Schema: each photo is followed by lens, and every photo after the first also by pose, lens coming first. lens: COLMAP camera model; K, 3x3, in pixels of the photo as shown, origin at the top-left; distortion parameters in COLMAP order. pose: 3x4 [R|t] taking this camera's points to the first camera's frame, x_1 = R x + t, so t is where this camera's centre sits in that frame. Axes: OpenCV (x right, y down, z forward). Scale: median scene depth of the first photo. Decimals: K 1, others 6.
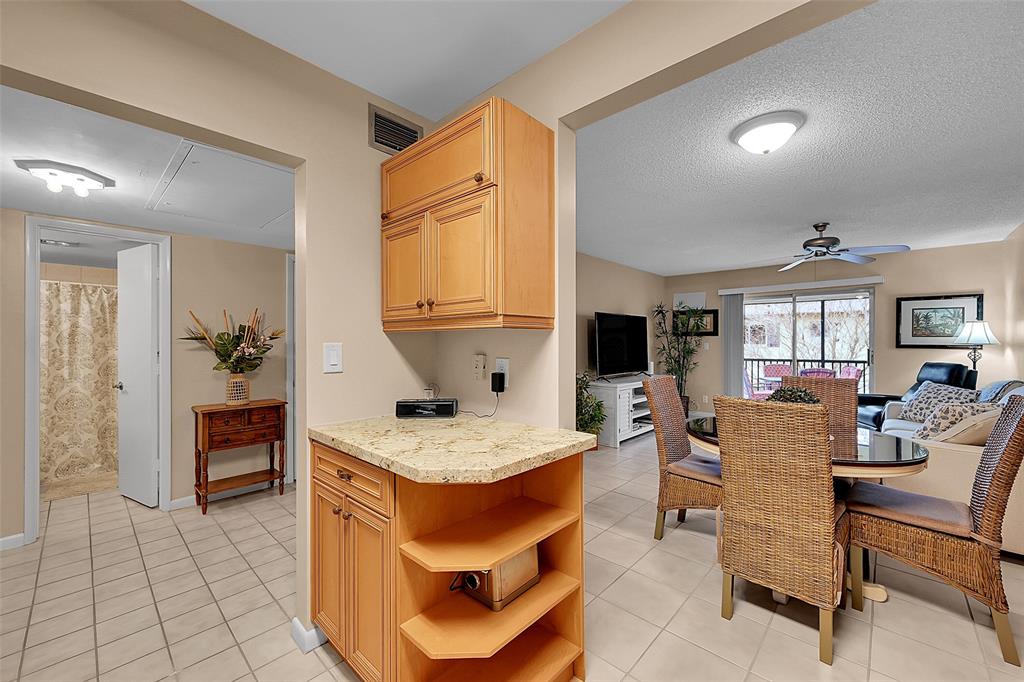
lens RADIAL K [[404.6, 0, 512.0], [0, 404.6, 341.0], [0, 0, 1]] dist [-0.000661, -0.000213]
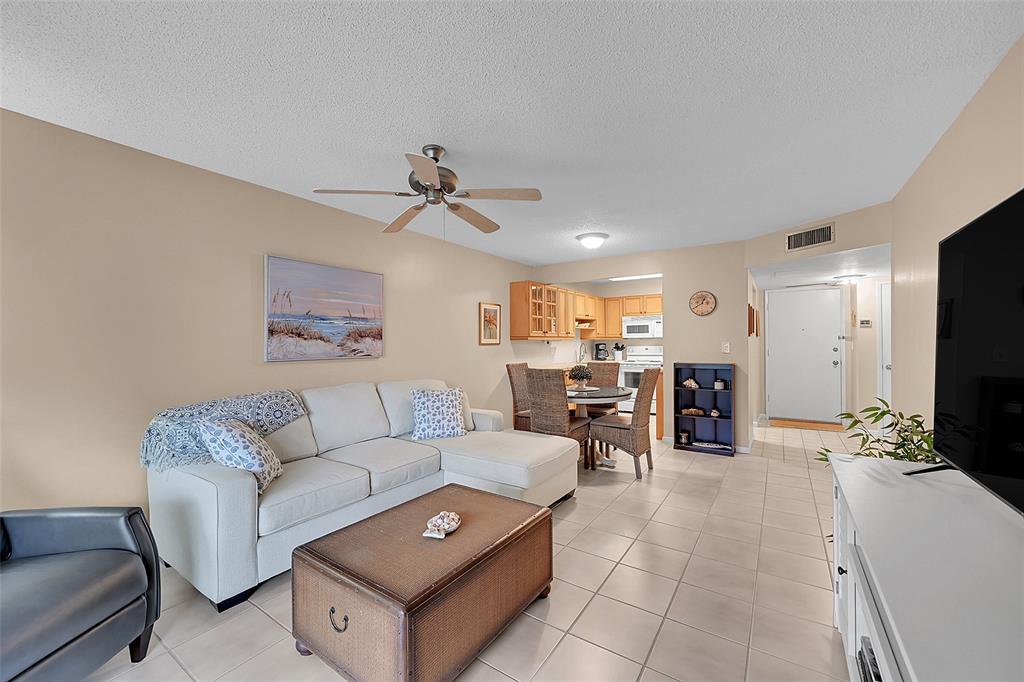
lens RADIAL K [[404.6, 0, 512.0], [0, 404.6, 341.0], [0, 0, 1]] dist [-0.000661, -0.000213]
pose [[-0.987844, 0.007235, -0.155283, 0.565804], [0.008684, 0.999925, -0.008654, 0.003734], [0.155208, -0.009897, -0.987832, 1.234343]]
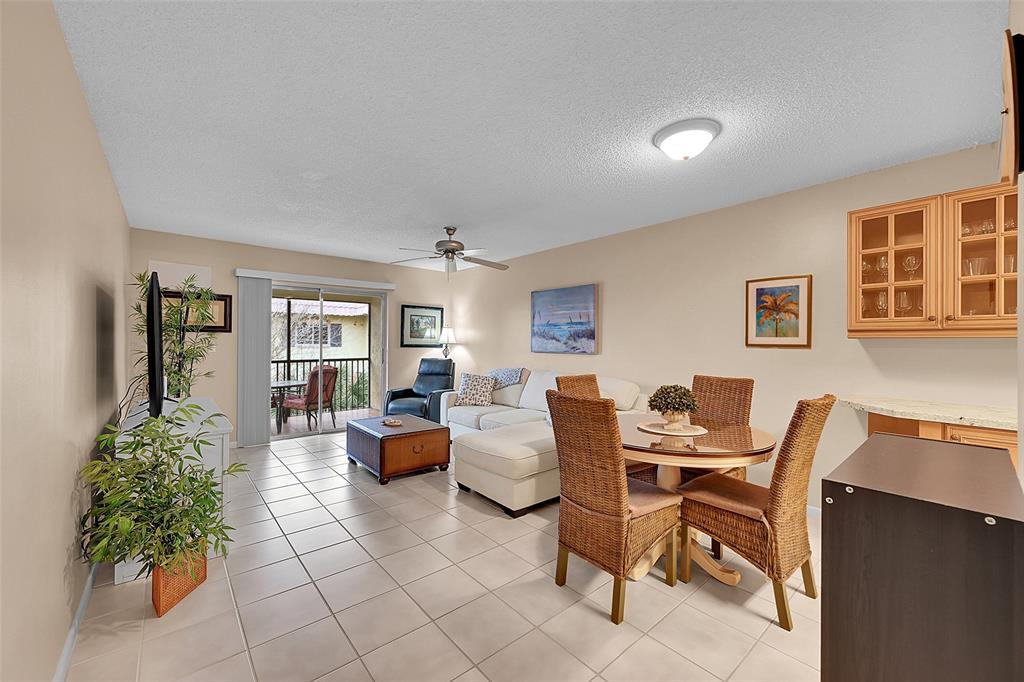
lens RADIAL K [[404.6, 0, 512.0], [0, 404.6, 341.0], [0, 0, 1]] dist [-0.000661, -0.000213]
pose [[0.111248, 0.004095, 0.993784, -0.181380], [-0.008156, 0.999962, -0.003207, 0.000575], [-0.993759, -0.007748, 0.111277, 0.554642]]
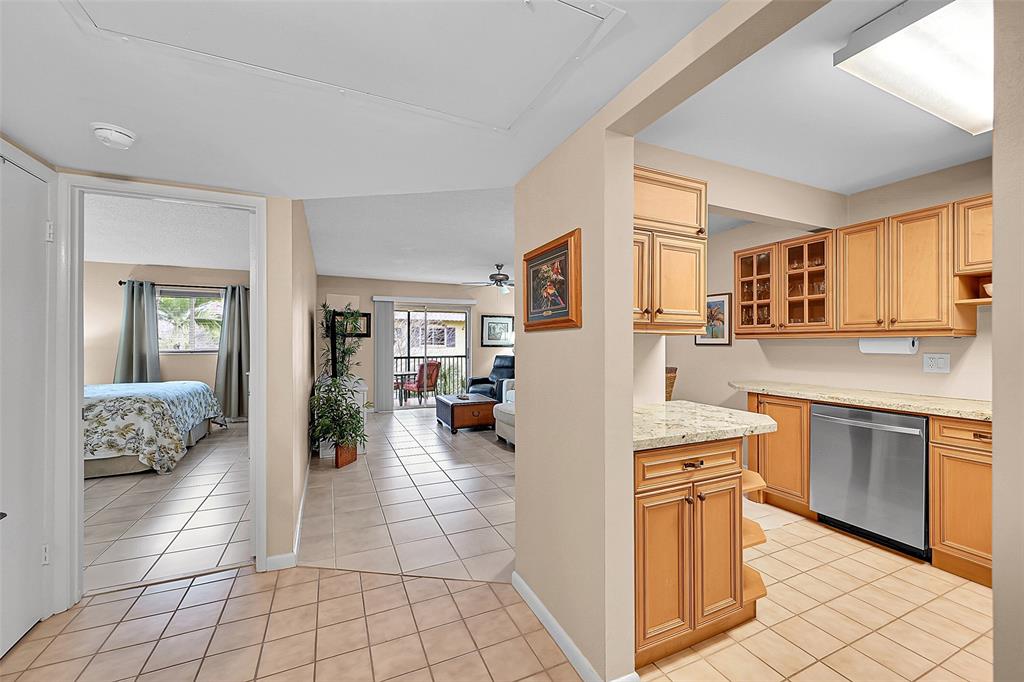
lens RADIAL K [[404.6, 0, 512.0], [0, 404.6, 341.0], [0, 0, 1]] dist [-0.000661, -0.000213]
pose [[0.384779, 0.004014, 0.923000, -0.456718], [-0.003231, 0.999990, -0.003002, -0.001111], [-0.923003, -0.001827, 0.384789, 0.288611]]
